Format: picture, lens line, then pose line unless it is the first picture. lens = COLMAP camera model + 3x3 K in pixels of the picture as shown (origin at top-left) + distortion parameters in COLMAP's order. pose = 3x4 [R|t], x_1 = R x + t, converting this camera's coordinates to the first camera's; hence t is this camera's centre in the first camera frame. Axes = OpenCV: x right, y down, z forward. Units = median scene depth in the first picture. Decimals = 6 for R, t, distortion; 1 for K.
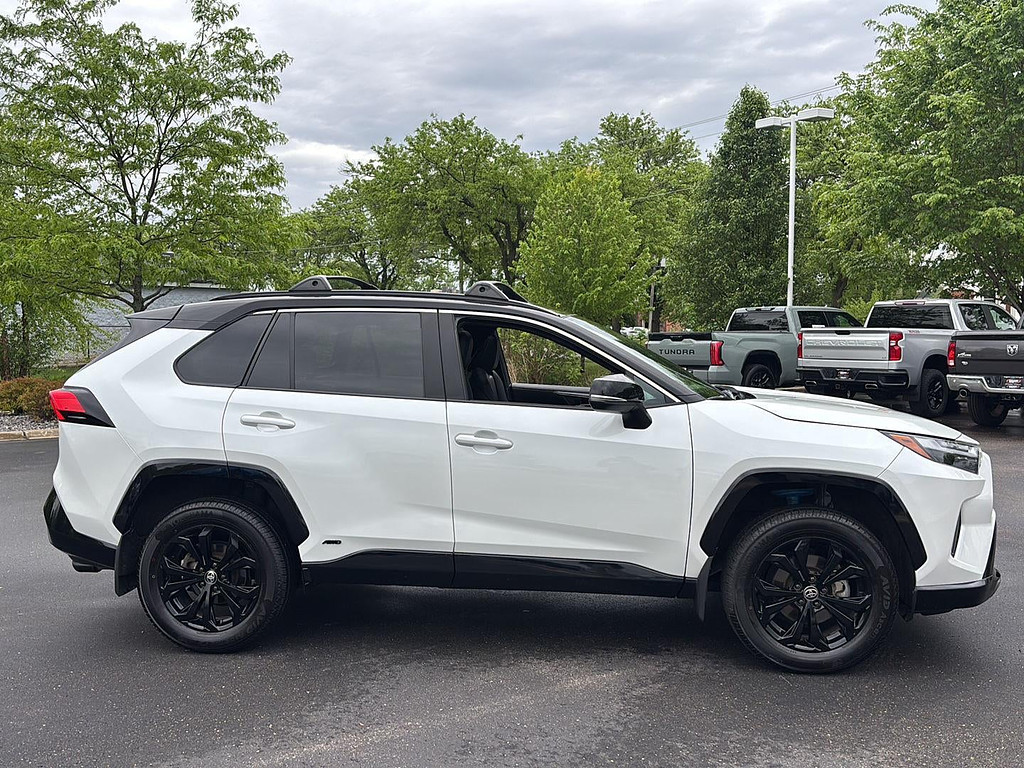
lens RADIAL K [[982.4, 0, 512.0], [0, 982.4, 384.0], [0, 0, 1]] dist [0.121167, -0.225403]
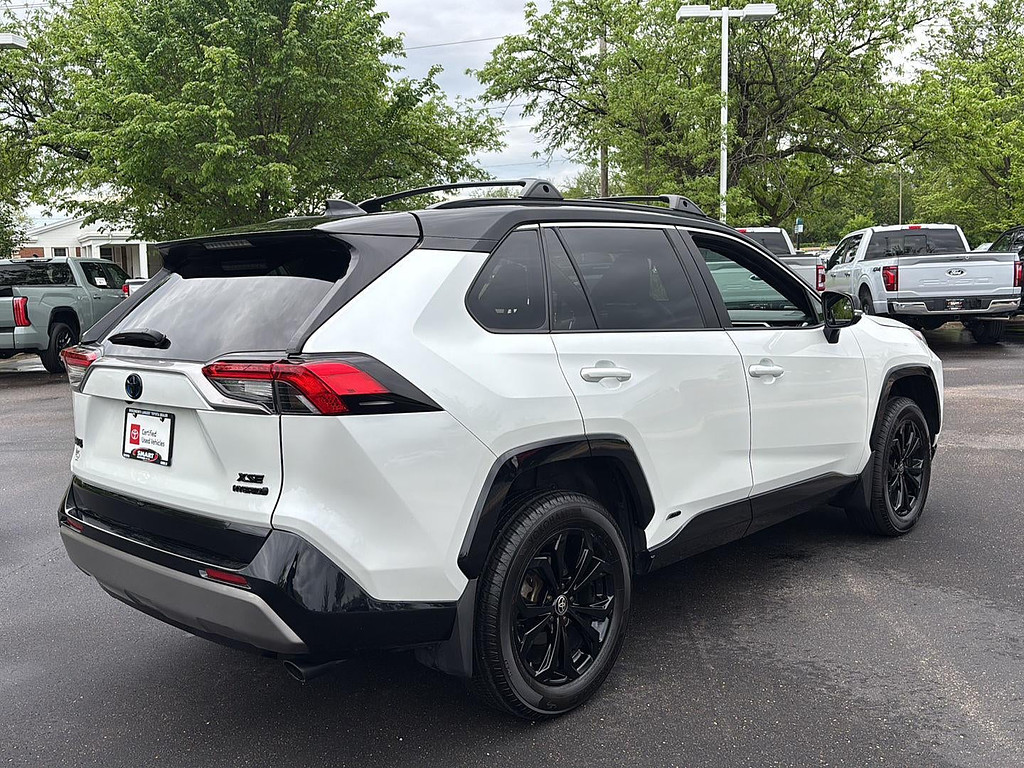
lens RADIAL K [[982.4, 0, 512.0], [0, 982.4, 384.0], [0, 0, 1]] dist [0.121167, -0.225403]
pose [[0.596602, -0.105538, 0.795568, -0.855851], [0.074083, 0.994325, 0.076350, -0.015553], [-0.799111, 0.013388, 0.601034, 0.601940]]
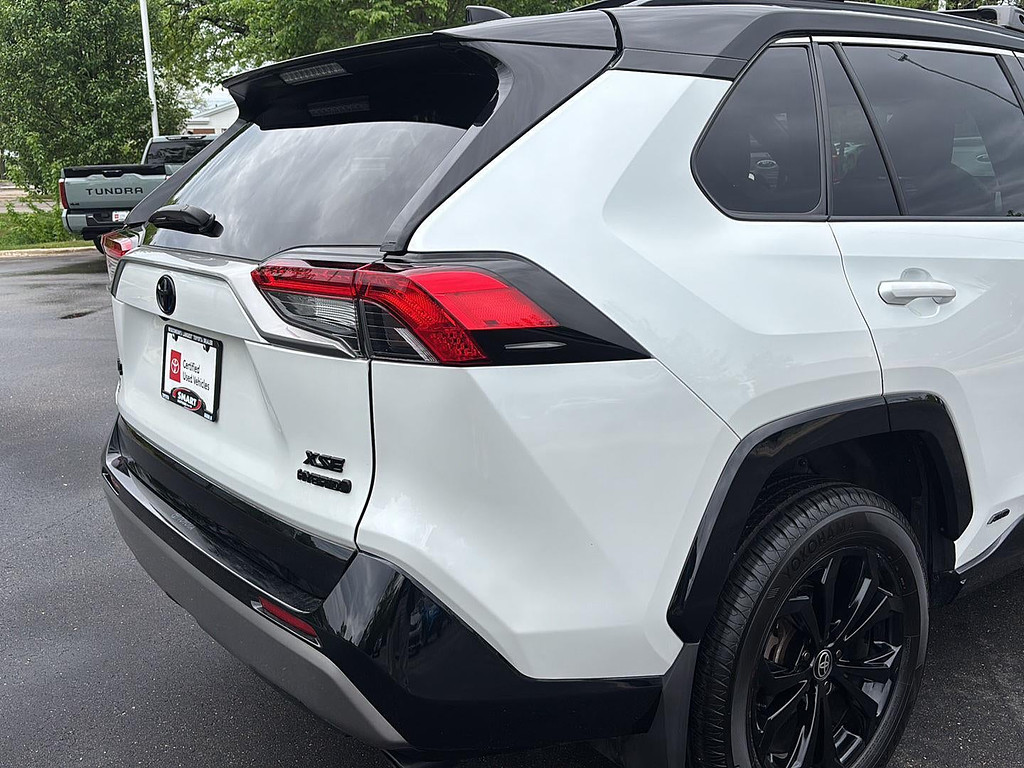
lens RADIAL K [[982.4, 0, 512.0], [0, 982.4, 384.0], [0, 0, 1]] dist [0.121167, -0.225403]
pose [[0.715970, -0.166894, 0.677889, -0.670439], [0.061446, 0.982301, 0.176942, -0.010901], [-0.695422, -0.085031, 0.713553, 0.787981]]
